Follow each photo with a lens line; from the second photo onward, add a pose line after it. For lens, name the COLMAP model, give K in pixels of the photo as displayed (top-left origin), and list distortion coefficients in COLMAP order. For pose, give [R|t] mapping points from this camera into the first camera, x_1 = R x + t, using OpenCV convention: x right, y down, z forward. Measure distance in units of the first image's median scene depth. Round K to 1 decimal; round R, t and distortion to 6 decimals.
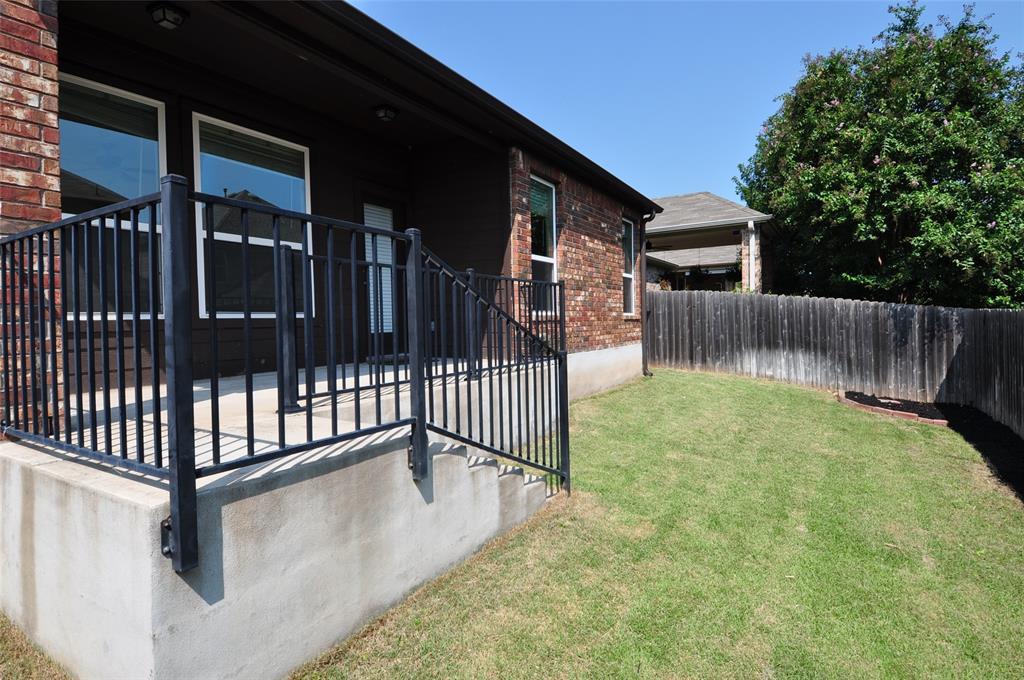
lens RADIAL K [[533.7, 0, 524.5], [0, 533.7, 334.3], [0, 0, 1]] dist [0.052722, -0.055320]
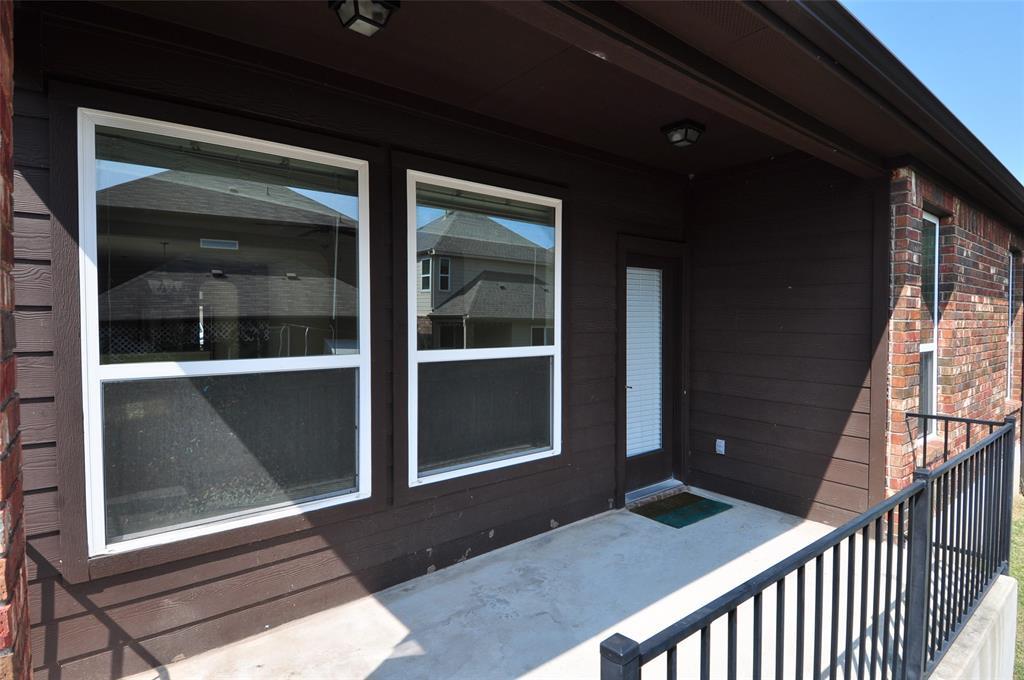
lens RADIAL K [[533.7, 0, 524.5], [0, 533.7, 334.3], [0, 0, 1]] dist [0.052722, -0.055320]
pose [[0.937299, 0.029924, -0.347239, -0.210307], [-0.029184, 0.999547, 0.007361, -0.184836], [0.347302, 0.003234, 0.937748, 0.369235]]
